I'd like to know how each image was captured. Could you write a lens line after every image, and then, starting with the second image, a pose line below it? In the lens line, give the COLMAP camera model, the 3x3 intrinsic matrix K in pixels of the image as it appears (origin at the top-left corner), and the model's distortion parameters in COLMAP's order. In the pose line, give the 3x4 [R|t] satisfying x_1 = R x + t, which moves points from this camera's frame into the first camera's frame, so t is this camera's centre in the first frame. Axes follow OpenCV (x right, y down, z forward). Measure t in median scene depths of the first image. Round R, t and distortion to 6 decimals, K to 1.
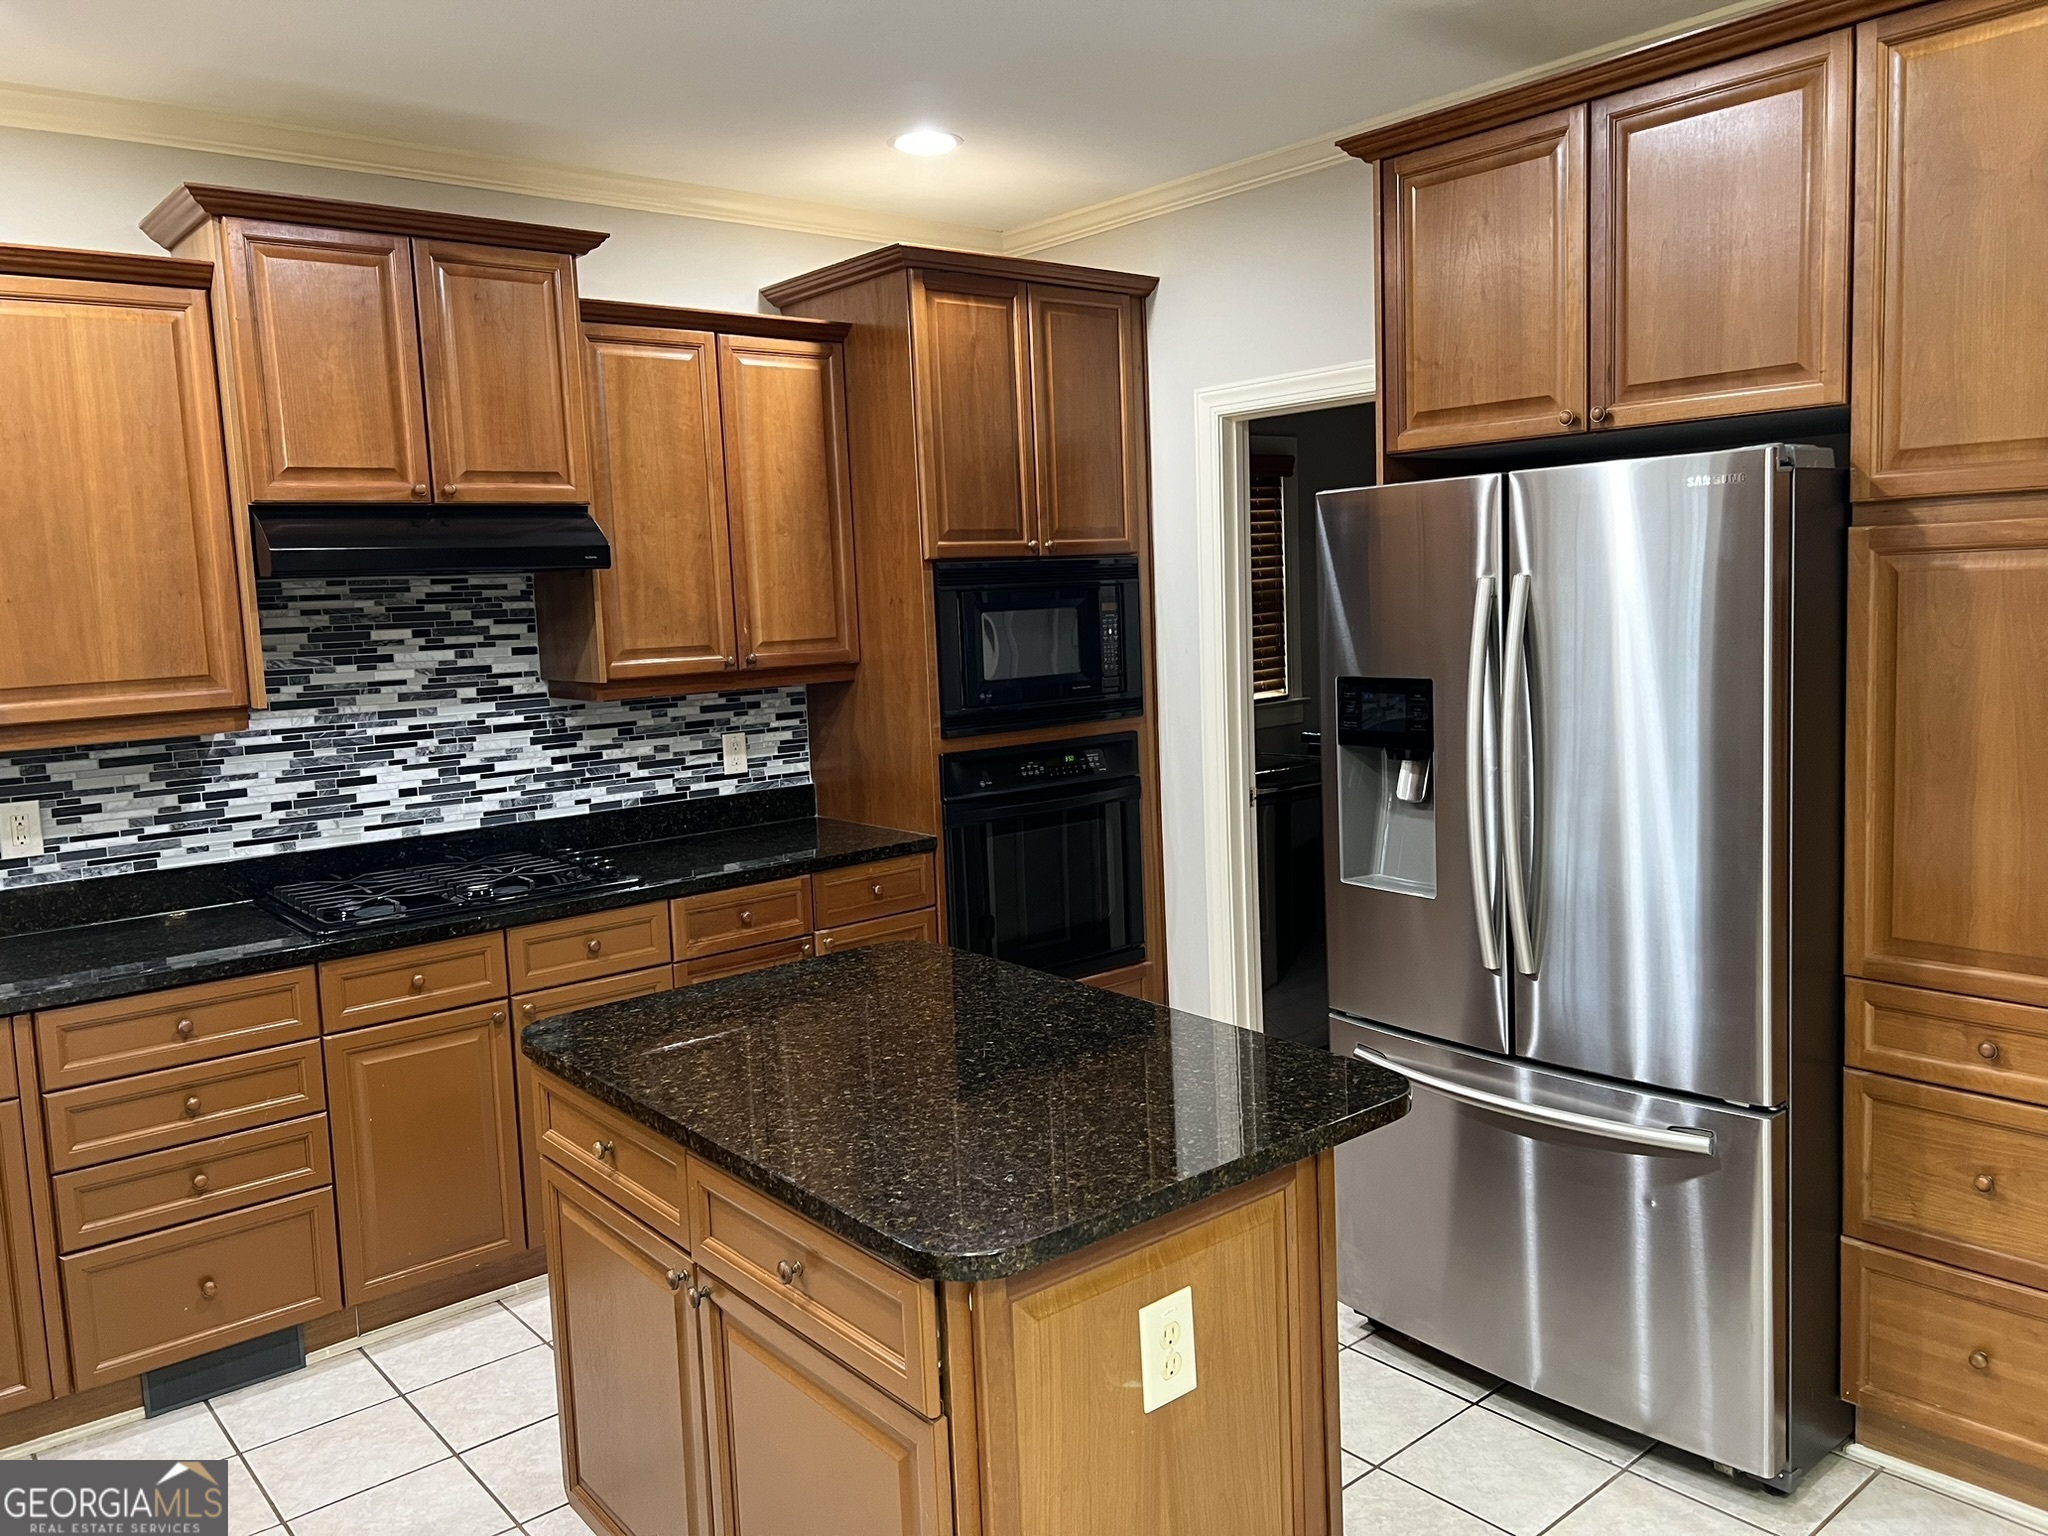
lens RADIAL K [[1543.5, 0, 1020.9], [0, 1543.5, 749.8], [0, 0, 1]] dist [0.032361, -0.005320]
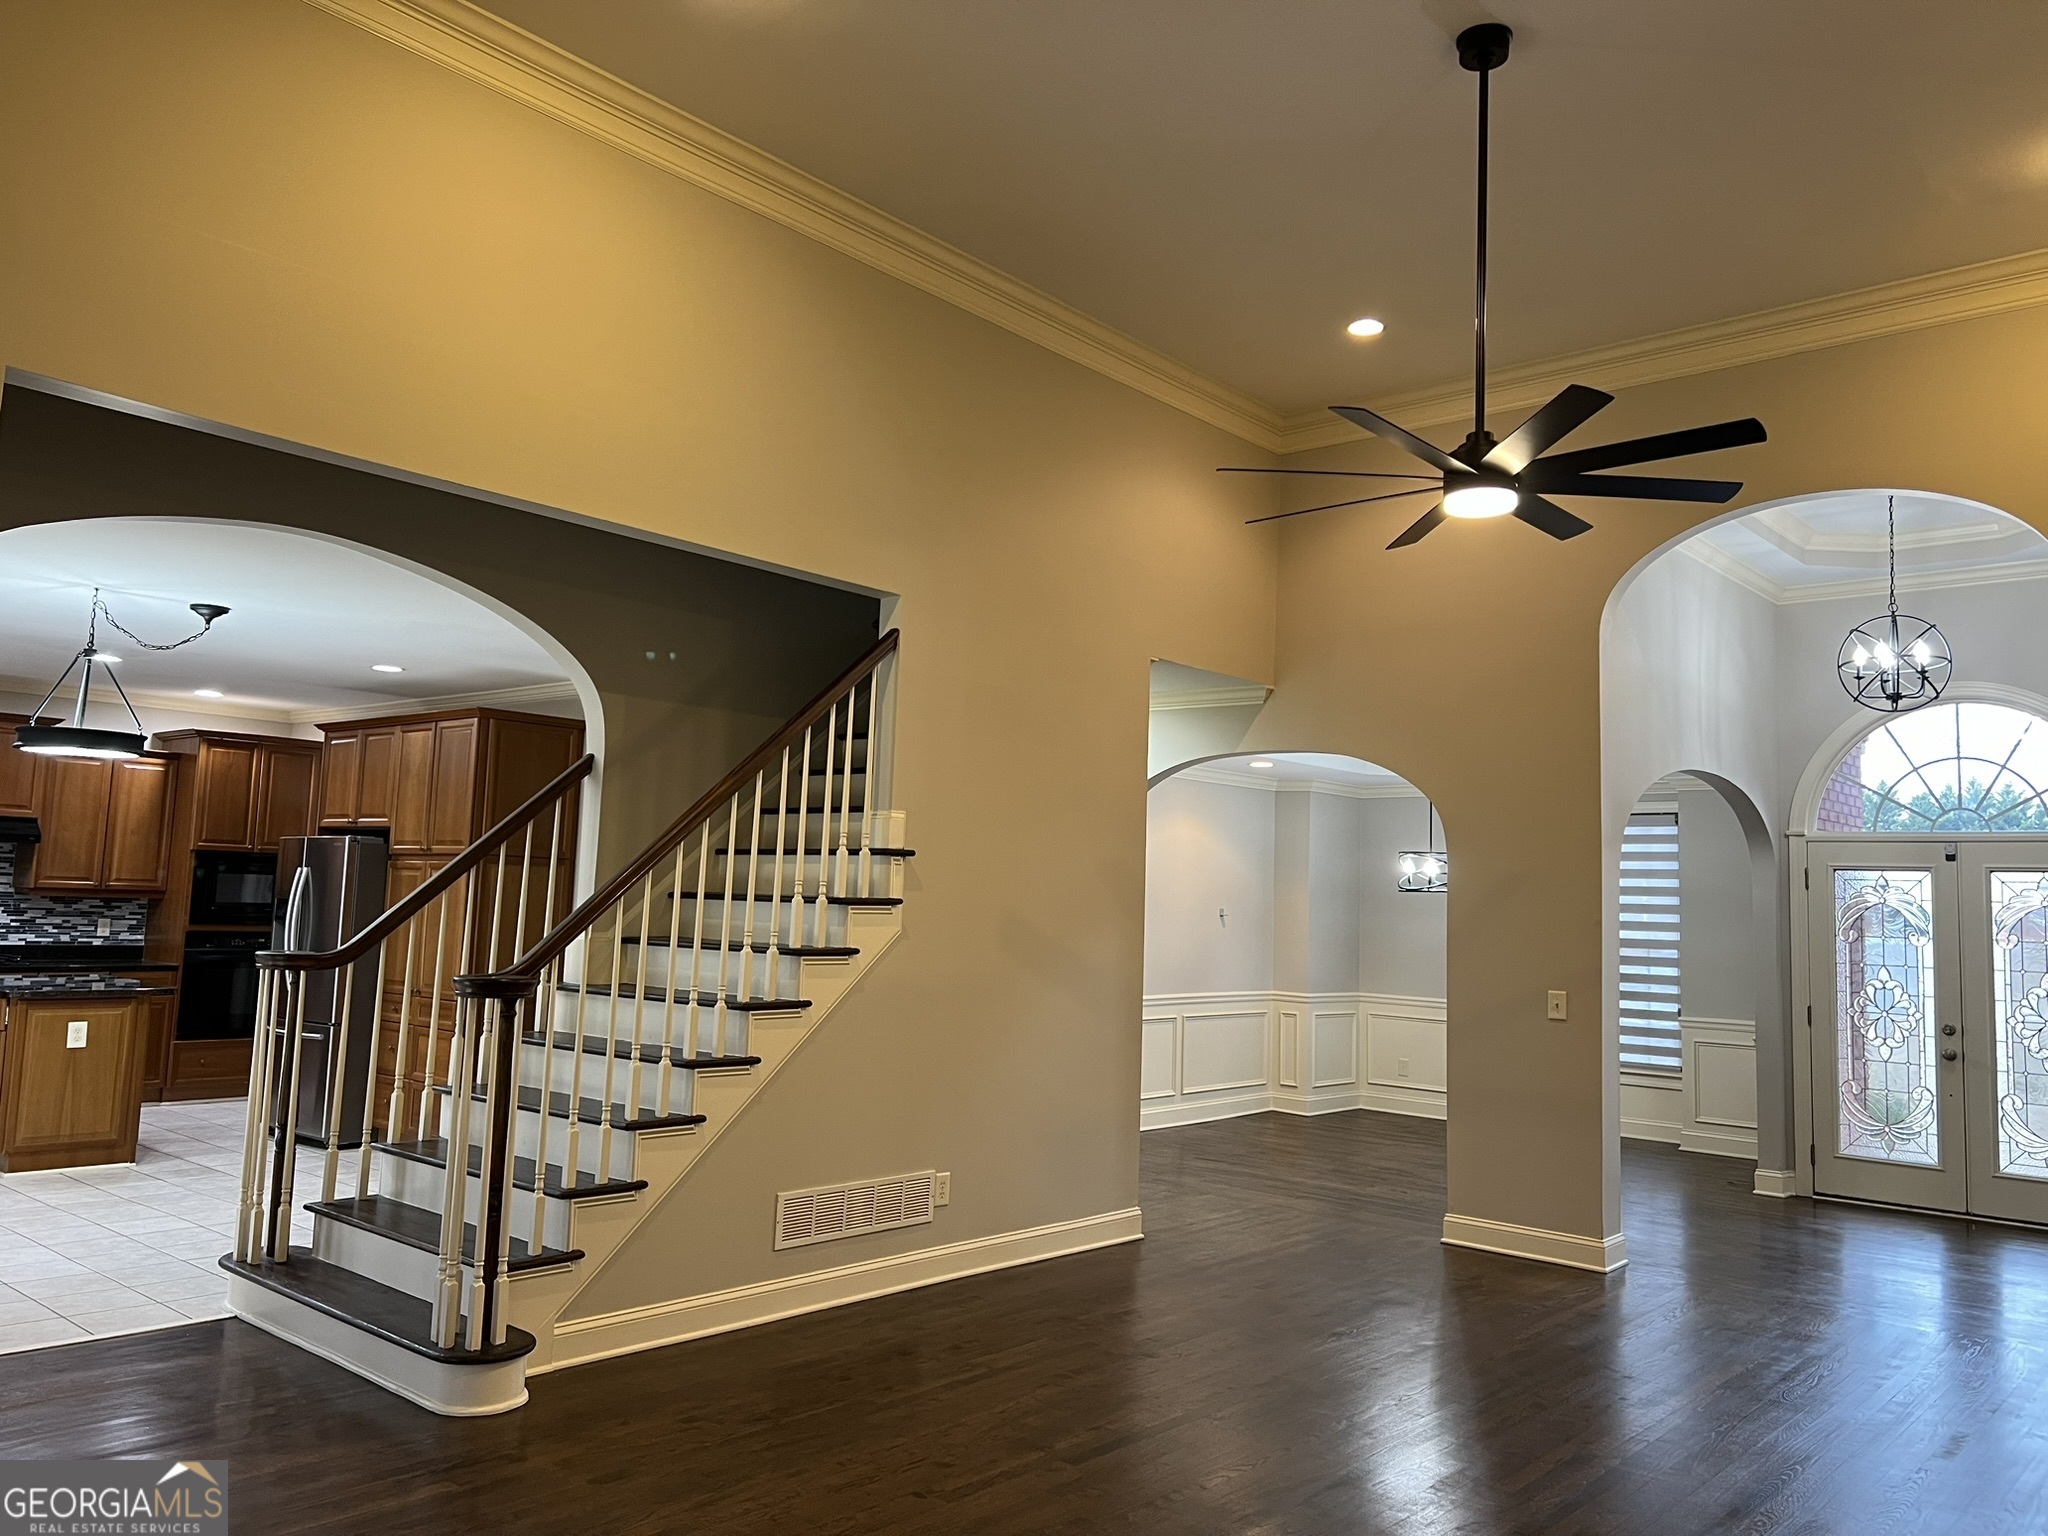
lens RADIAL K [[1525.8, 0, 1033.2], [0, 1525.8, 743.5], [0, 0, 1]] dist [0.065471, -0.076547]
pose [[0.983508, 0.094446, 0.154244, 0.902254], [-0.059775, 0.974641, -0.215643, 0.169640], [-0.170699, 0.202866, 0.964213, -1.718385]]
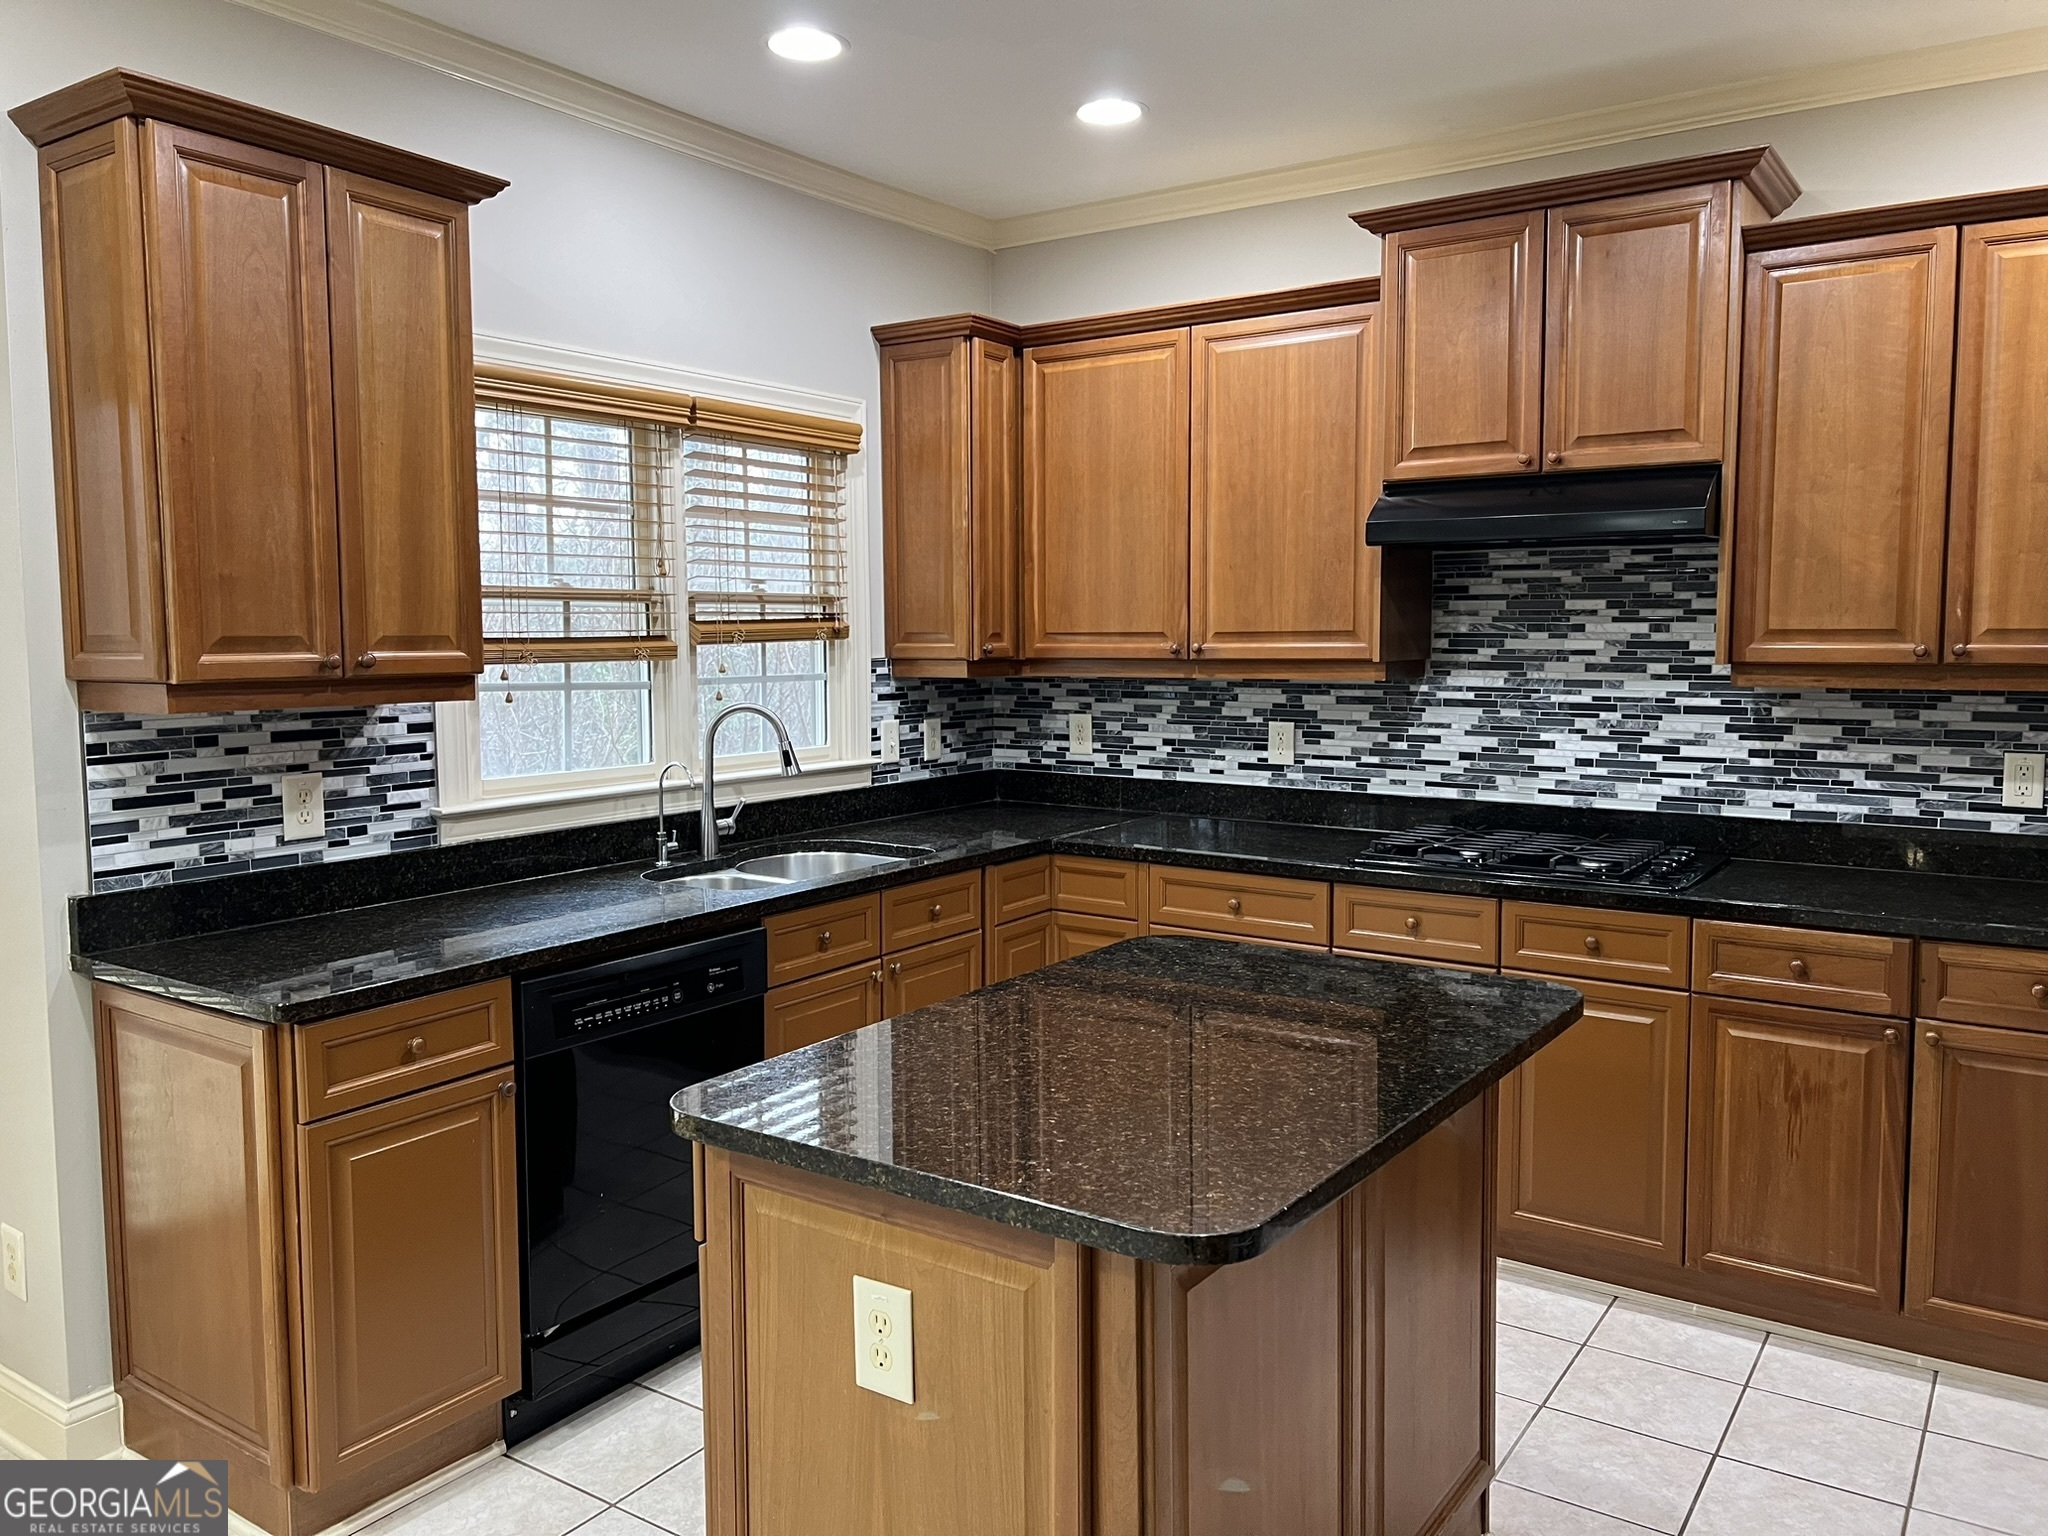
lens RADIAL K [[1532.8, 0, 1011.0], [0, 1532.8, 750.8], [0, 0, 1]] dist [0.061860, -0.054501]
pose [[0.270838, 0.118532, -0.955300, 0.453638], [-0.110131, 0.989689, 0.091575, -0.030390], [0.956304, 0.080406, 0.281099, 0.361506]]
